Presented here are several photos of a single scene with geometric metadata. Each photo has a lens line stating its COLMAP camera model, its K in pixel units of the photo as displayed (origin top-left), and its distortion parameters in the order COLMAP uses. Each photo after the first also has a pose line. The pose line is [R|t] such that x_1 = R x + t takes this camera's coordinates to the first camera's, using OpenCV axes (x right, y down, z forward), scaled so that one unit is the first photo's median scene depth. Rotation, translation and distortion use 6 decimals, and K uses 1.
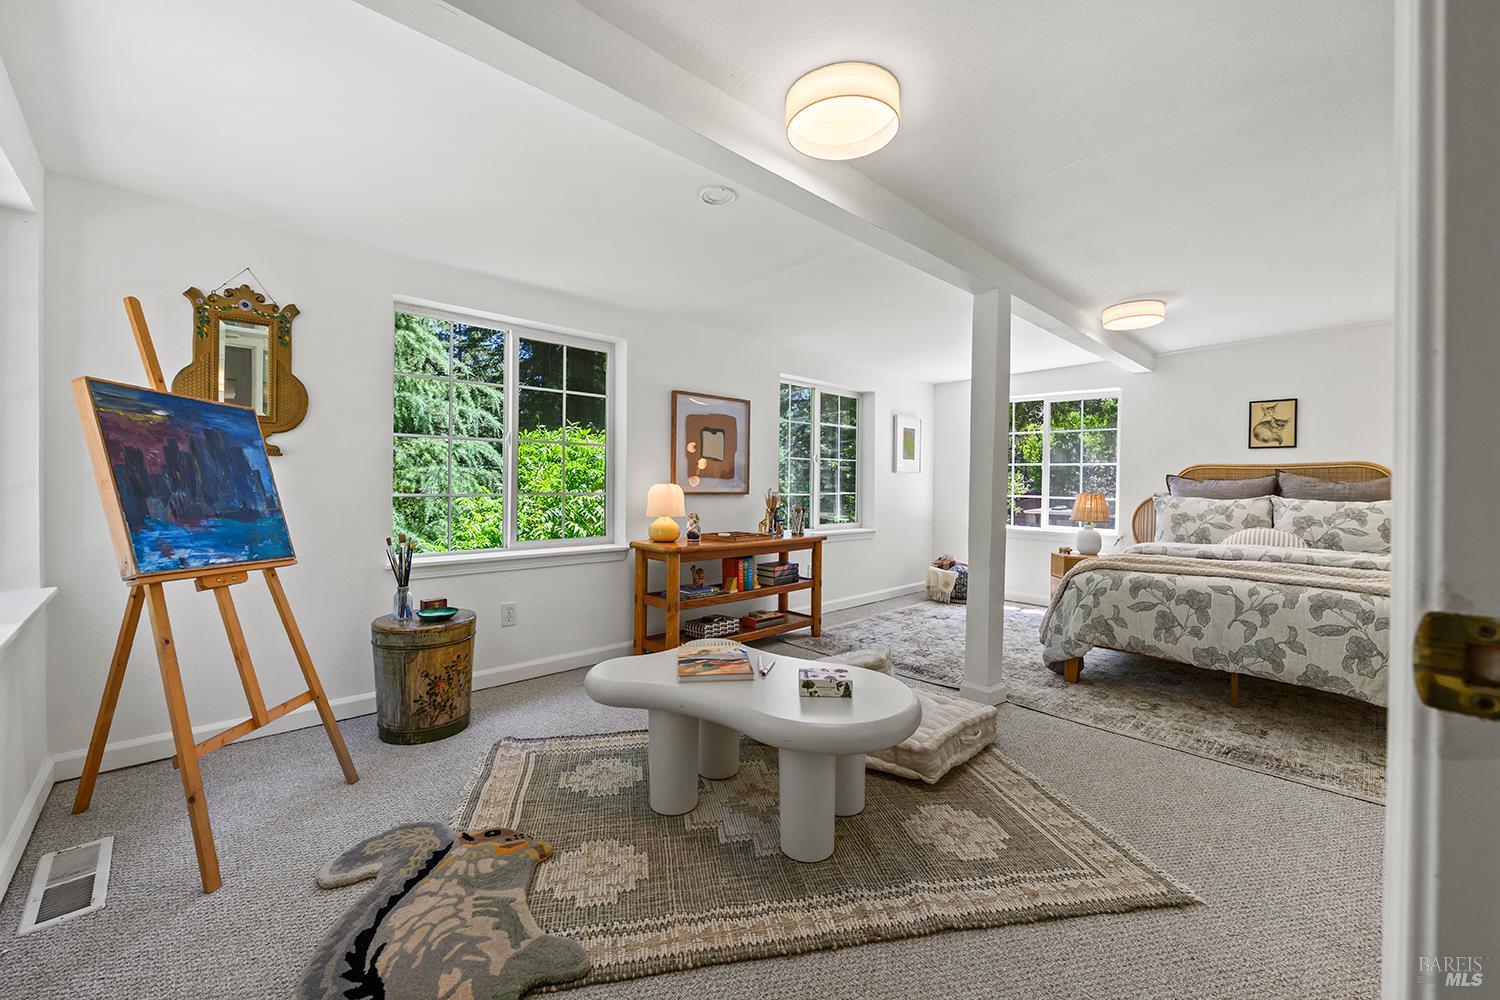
lens RADIAL K [[604.7, 0, 784.3], [0, 604.7, 483.9], [0, 0, 1]] dist [-0.003314, -0.000013]
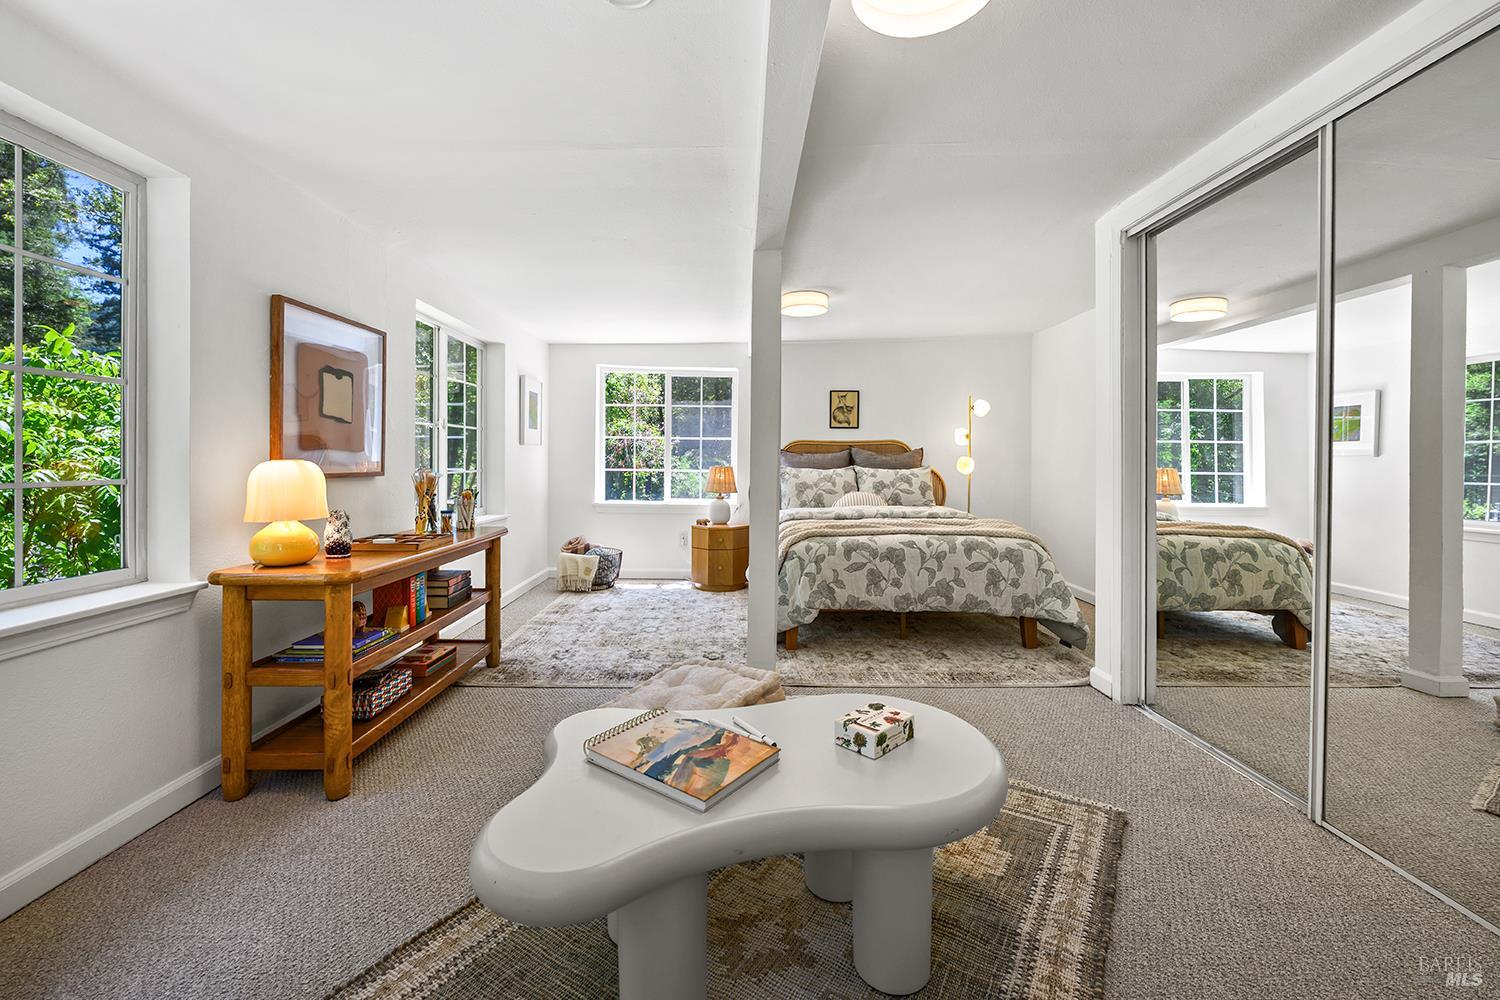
lens RADIAL K [[604.7, 0, 743.3], [0, 604.7, 467.0], [0, 0, 1]] dist [-0.003314, -0.000013]
pose [[0.706183, -0.016048, 0.707848, -0.291147], [0.005436, 0.999837, 0.017244, -0.001496], [-0.708009, -0.008330, 0.706155, 0.310945]]
